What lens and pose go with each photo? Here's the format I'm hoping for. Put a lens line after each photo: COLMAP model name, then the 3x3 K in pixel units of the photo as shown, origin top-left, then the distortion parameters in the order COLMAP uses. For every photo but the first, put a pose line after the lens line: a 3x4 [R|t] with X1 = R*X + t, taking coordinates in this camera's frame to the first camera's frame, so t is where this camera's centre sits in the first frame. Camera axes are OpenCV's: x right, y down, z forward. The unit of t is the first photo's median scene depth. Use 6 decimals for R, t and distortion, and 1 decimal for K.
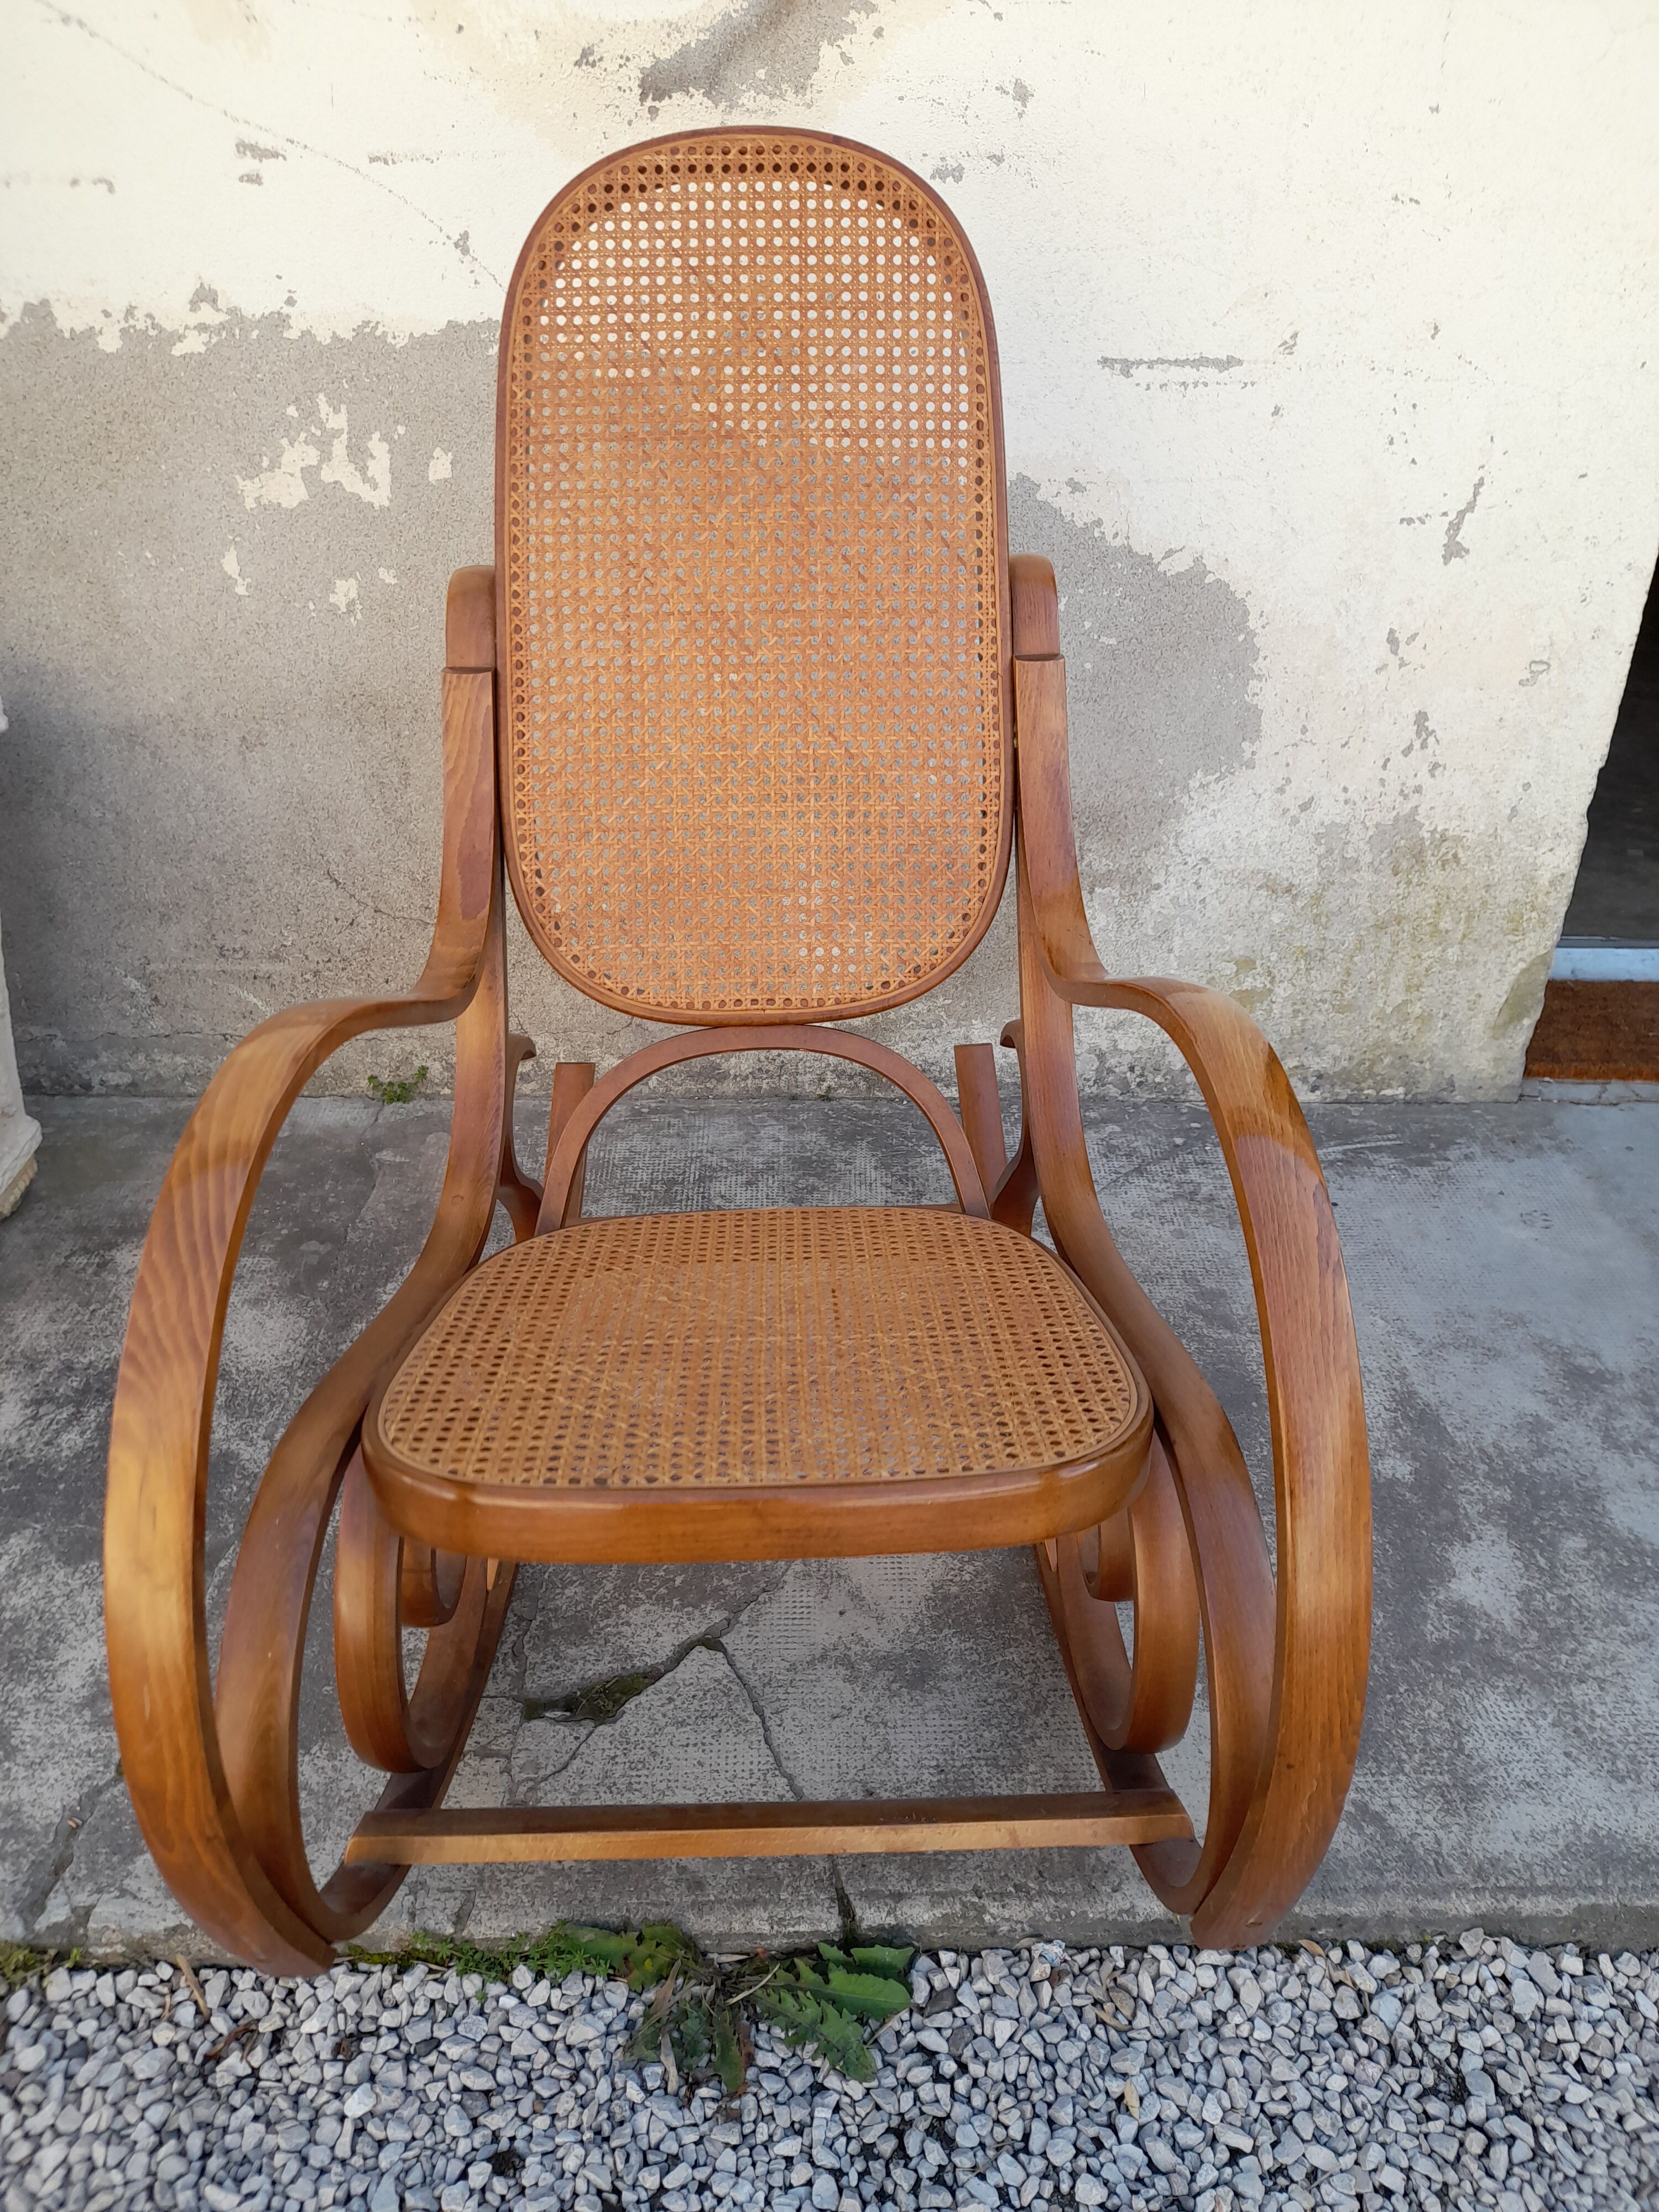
lens RADIAL K [[1812.0, 0, 810.2], [0, 1812.0, 1153.7], [0, 0, 1]] dist [0.043727, -0.074687]
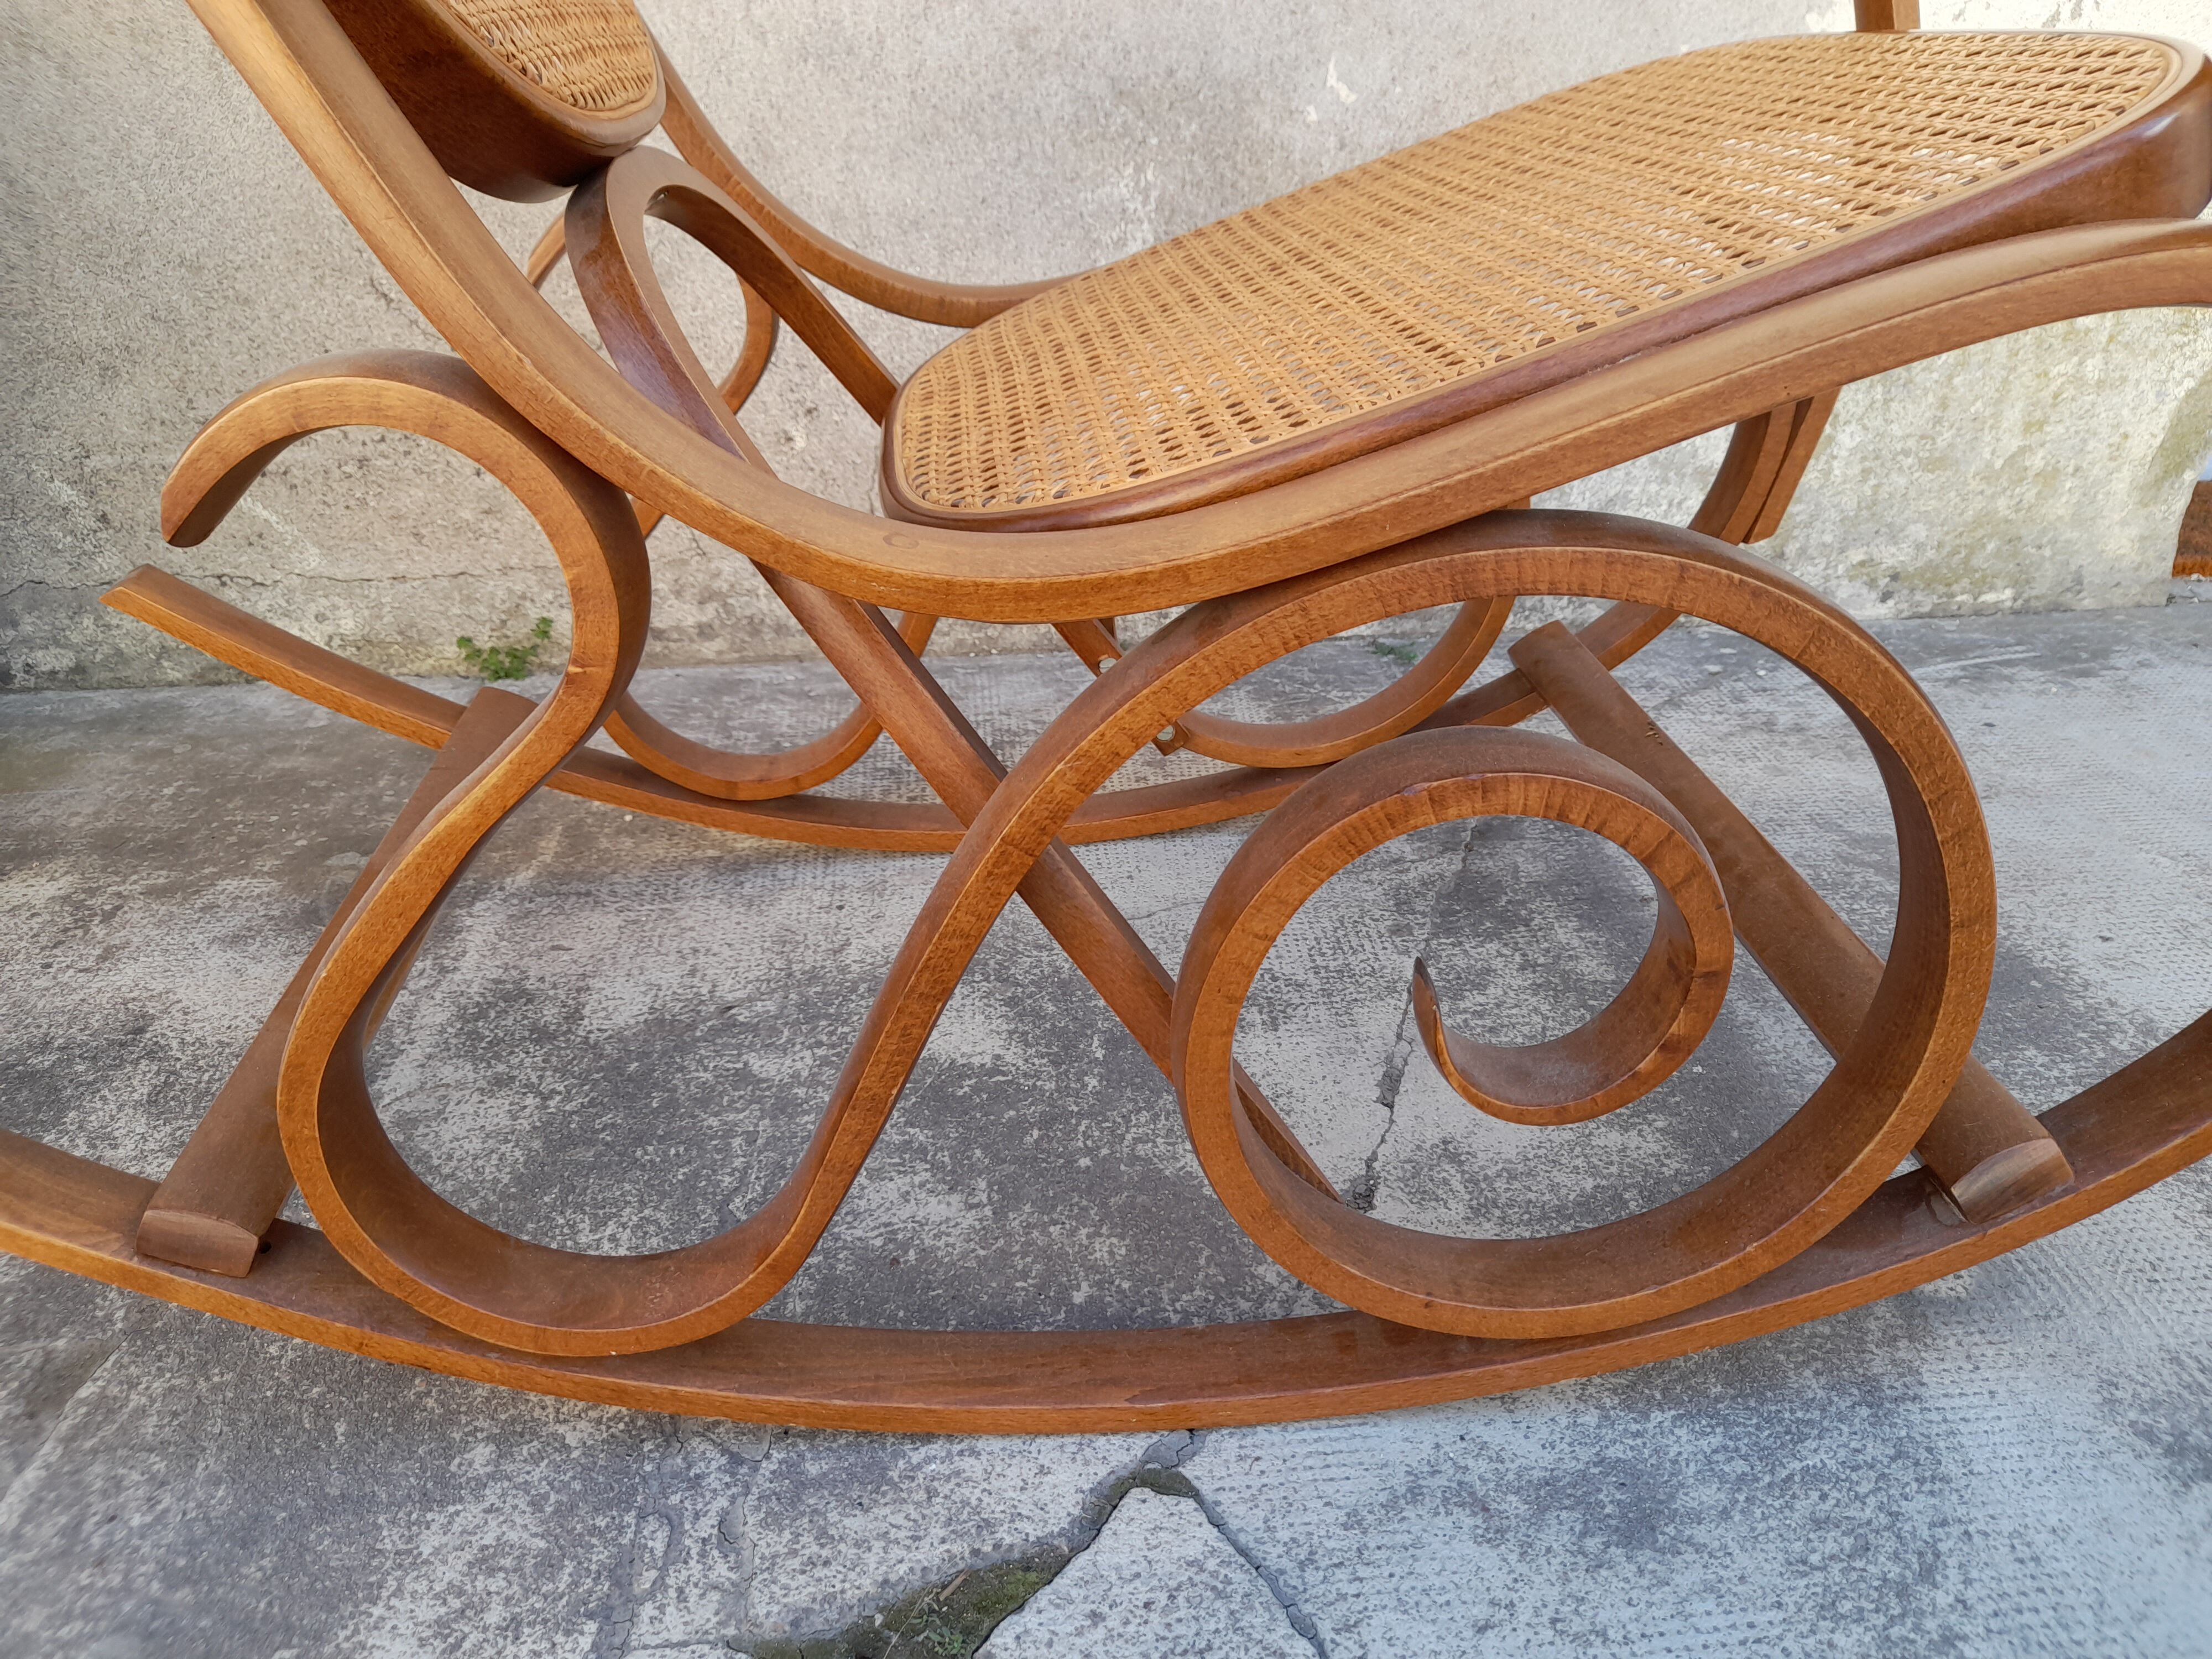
lens RADIAL K [[1899.6, 0, 1191.1], [0, 1899.6, 829.5], [0, 0, 1]] dist [0.040095, -0.077140]
pose [[0.994507, -0.046102, 0.093975, -0.073985], [0.052802, 0.996141, -0.070103, 0.122261], [-0.090381, 0.074680, 0.993103, 0.445006]]
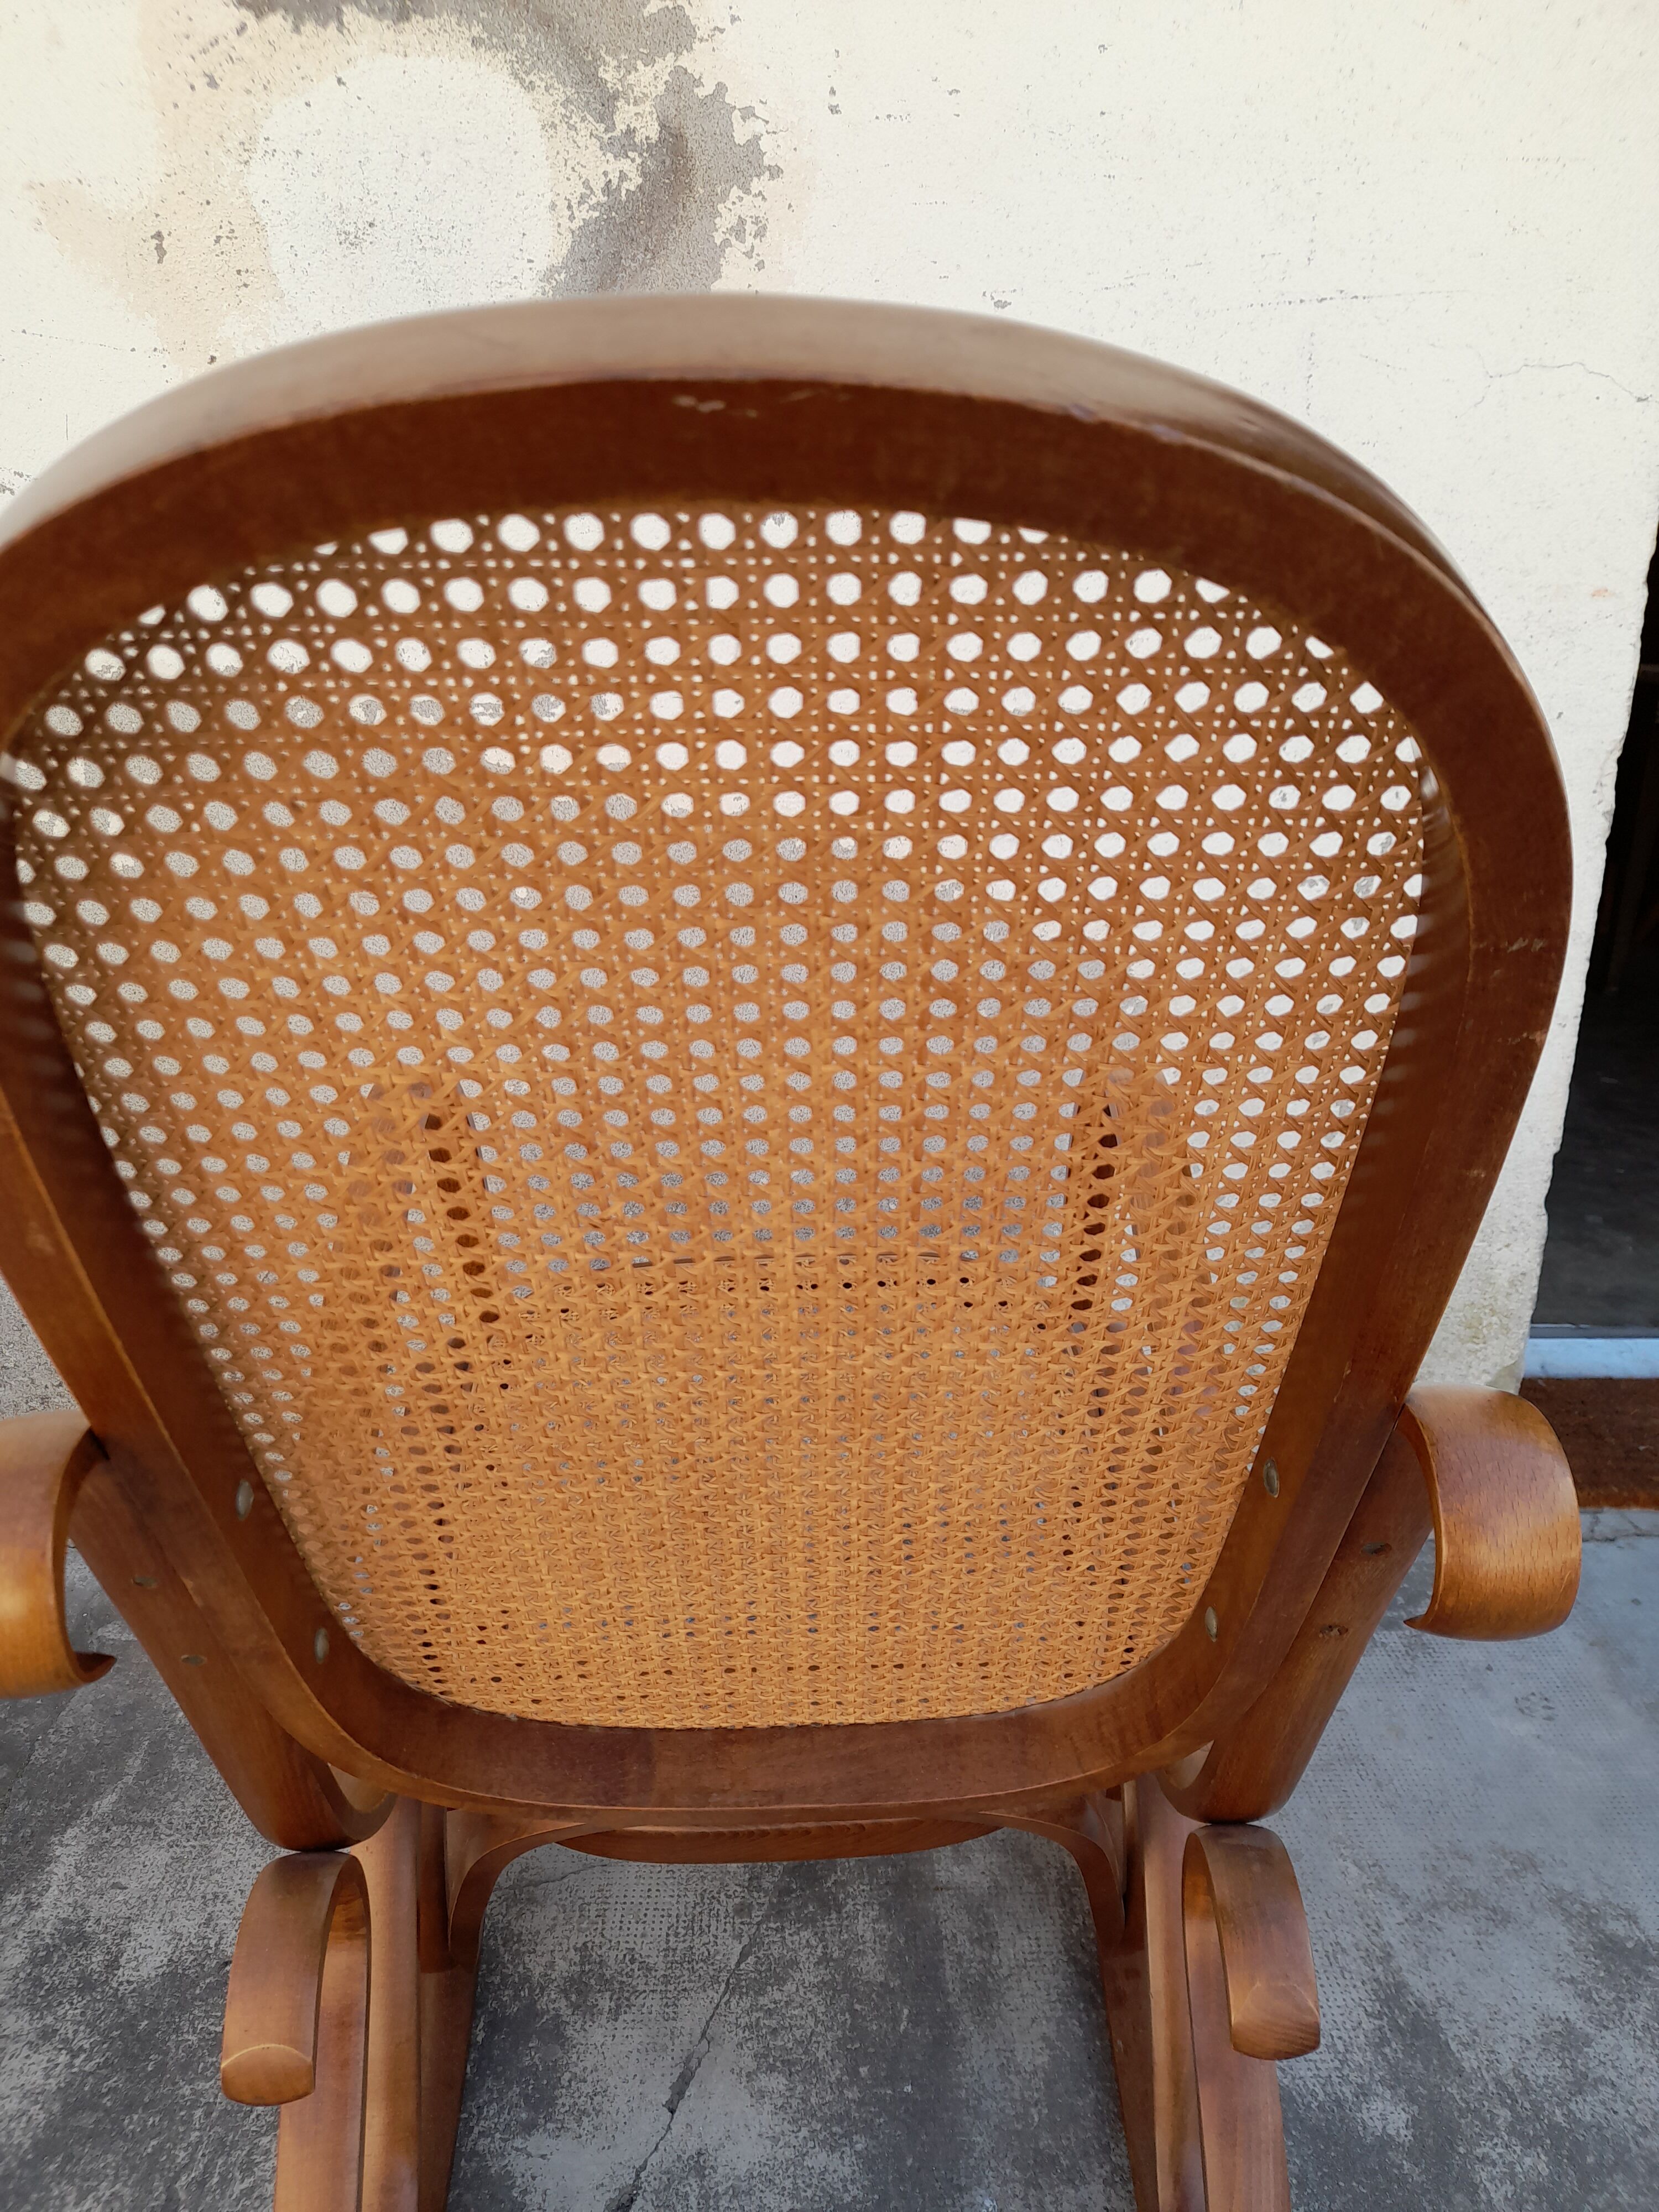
lens RADIAL K [[1871.8, 0, 823.7], [0, 1871.8, 1051.5], [0, 0, 1]] dist [0.010811, -0.009971]
pose [[0.999248, -0.004880, 0.038453, 0.067188], [0.013625, 0.972959, -0.230578, -0.071610], [-0.036288, 0.230928, 0.972294, 0.172241]]
